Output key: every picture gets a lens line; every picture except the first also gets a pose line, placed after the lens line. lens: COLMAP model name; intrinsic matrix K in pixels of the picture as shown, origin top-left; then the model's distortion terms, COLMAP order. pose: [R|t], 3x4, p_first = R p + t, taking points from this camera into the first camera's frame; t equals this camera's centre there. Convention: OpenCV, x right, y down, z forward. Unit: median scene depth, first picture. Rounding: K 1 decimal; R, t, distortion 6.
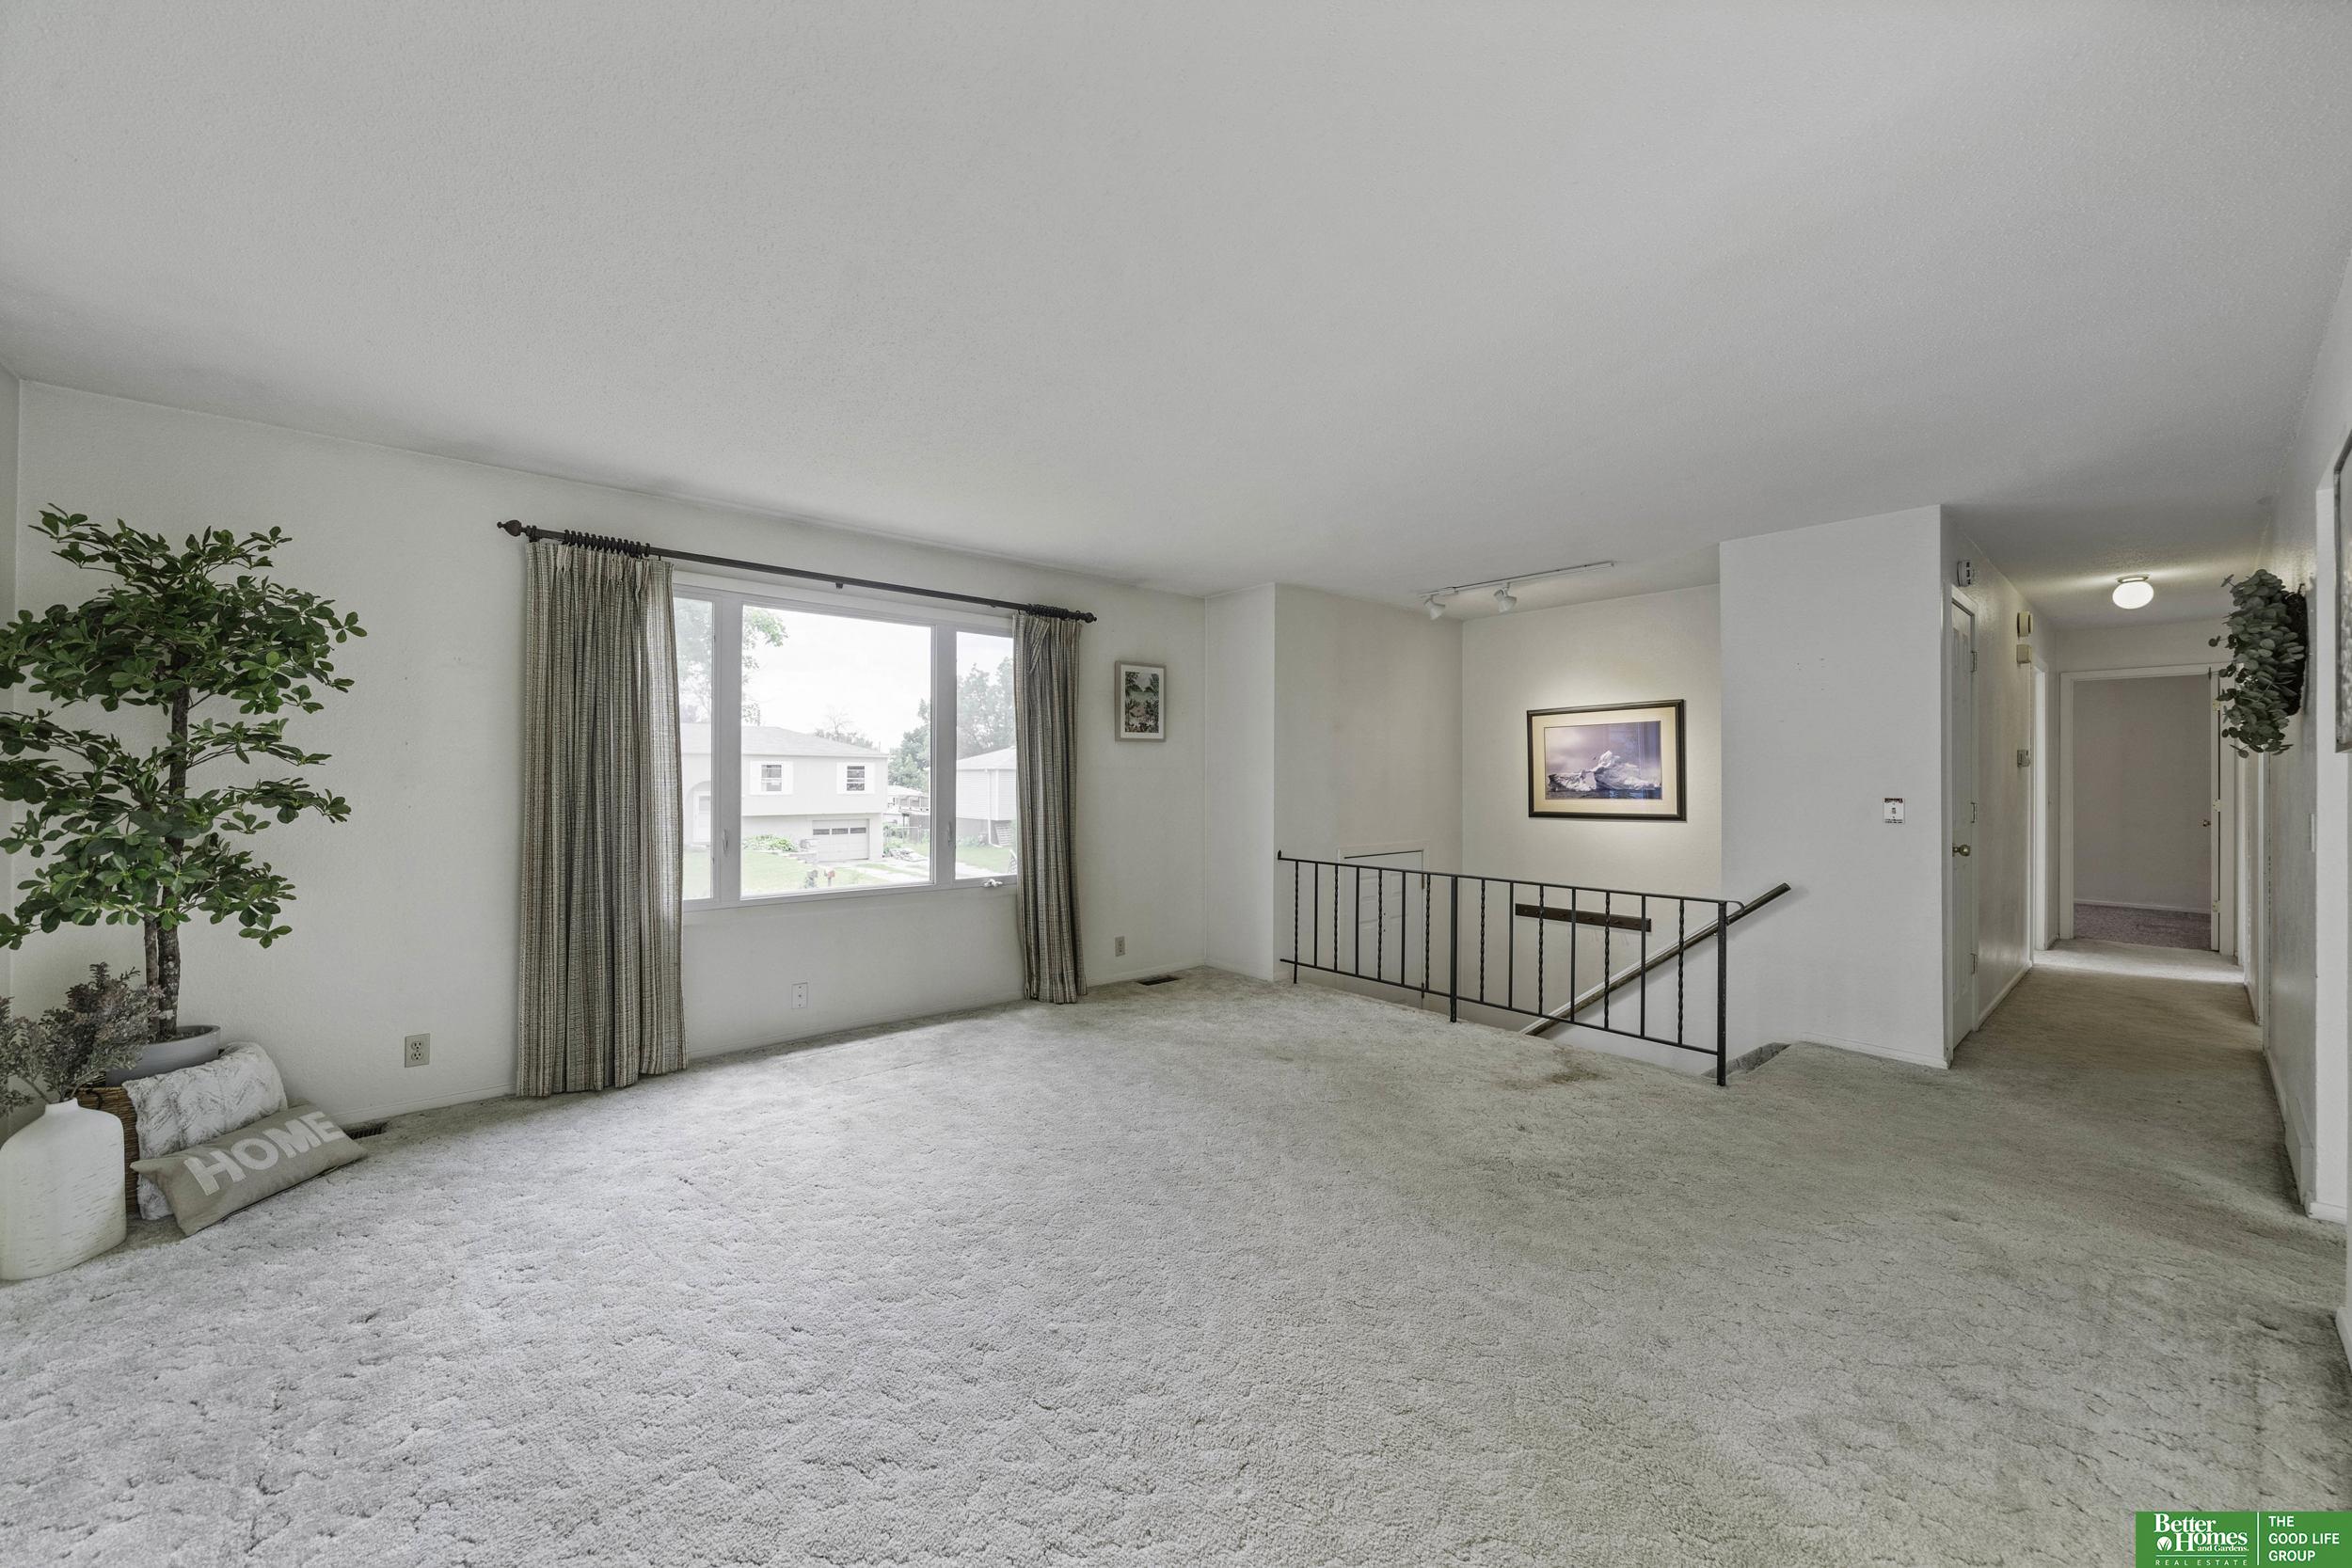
lens RADIAL K [[902.8, 0, 1132.1], [0, 902.8, 776.1], [0, 0, 1]] dist [0.000322, -0.000049]
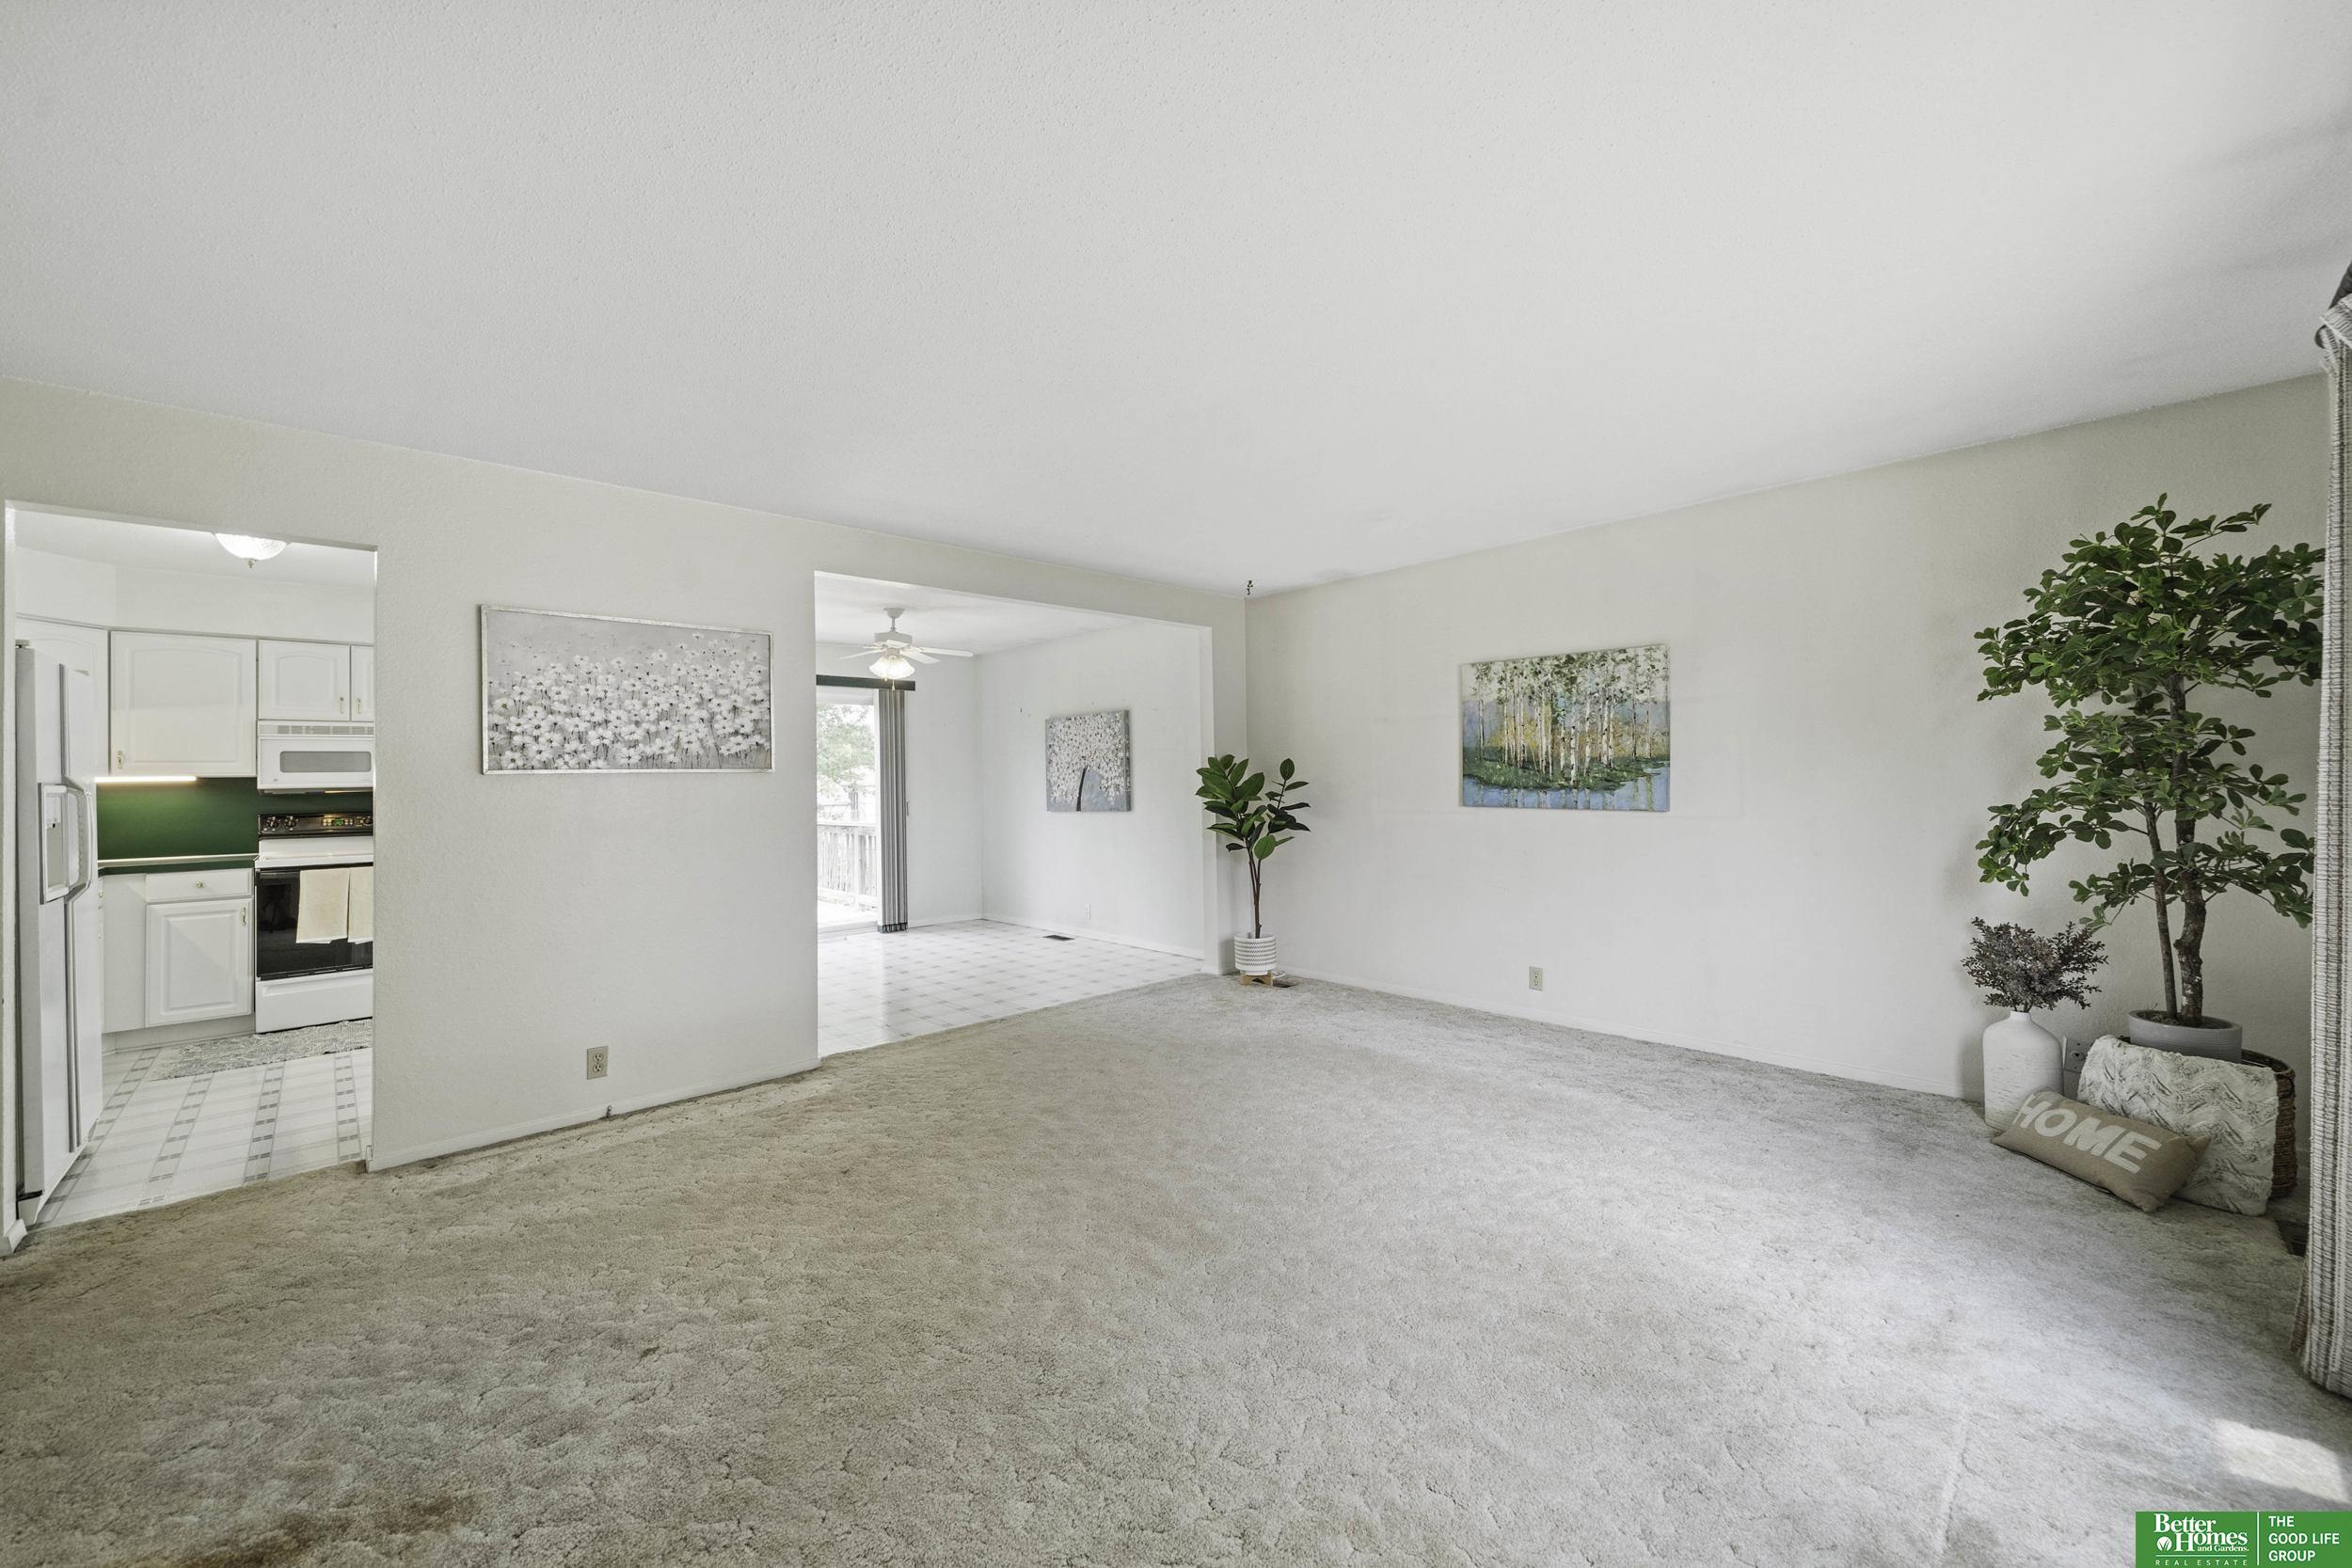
lens RADIAL K [[902.8, 0, 1132.1], [0, 902.8, 776.1], [0, 0, 1]] dist [0.000322, -0.000049]
pose [[-0.999407, 0.014779, -0.031111, 0.092002], [0.014989, 0.999866, -0.006554, -0.000190], [0.031010, -0.007016, -0.999494, 1.268583]]
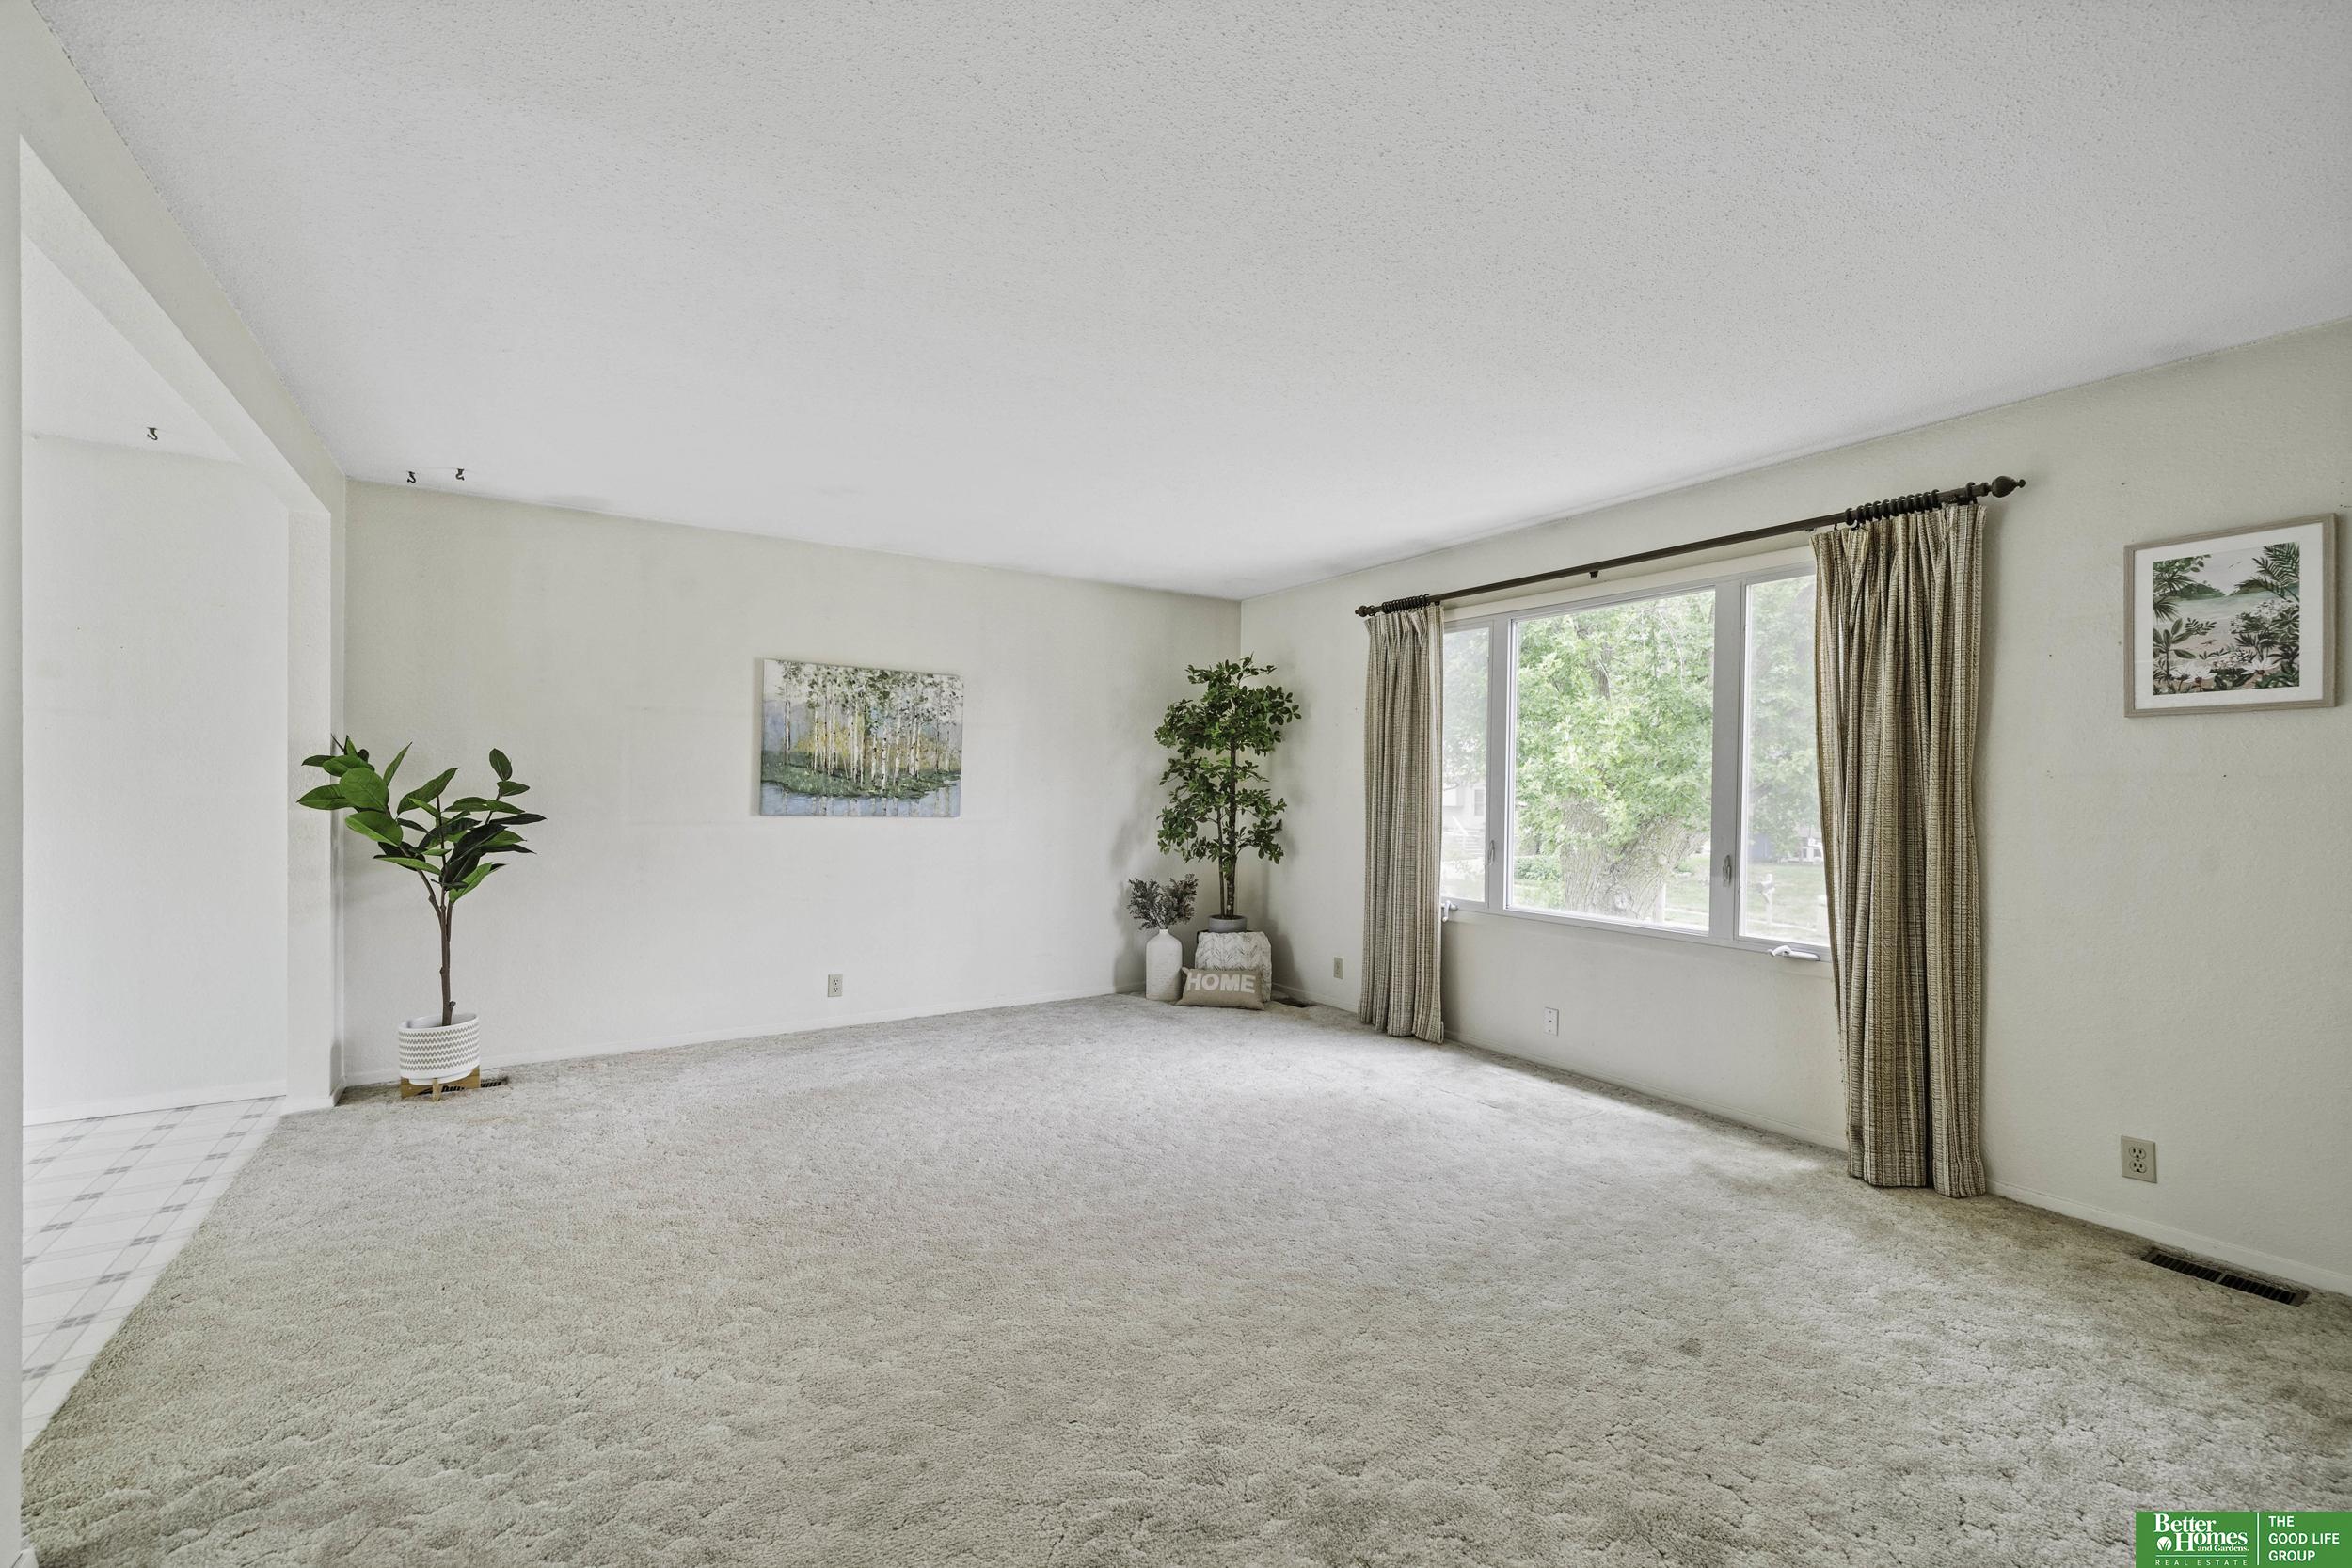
lens RADIAL K [[993.4, 0, 1180.0], [0, 993.4, 810.3], [0, 0, 1]] dist [0.000309, -0.000005]
pose [[-0.128470, 0.017630, -0.991557, 0.720351], [-0.008796, 0.999782, 0.018916, 0.005129], [0.991674, 0.011152, -0.128287, 0.751285]]
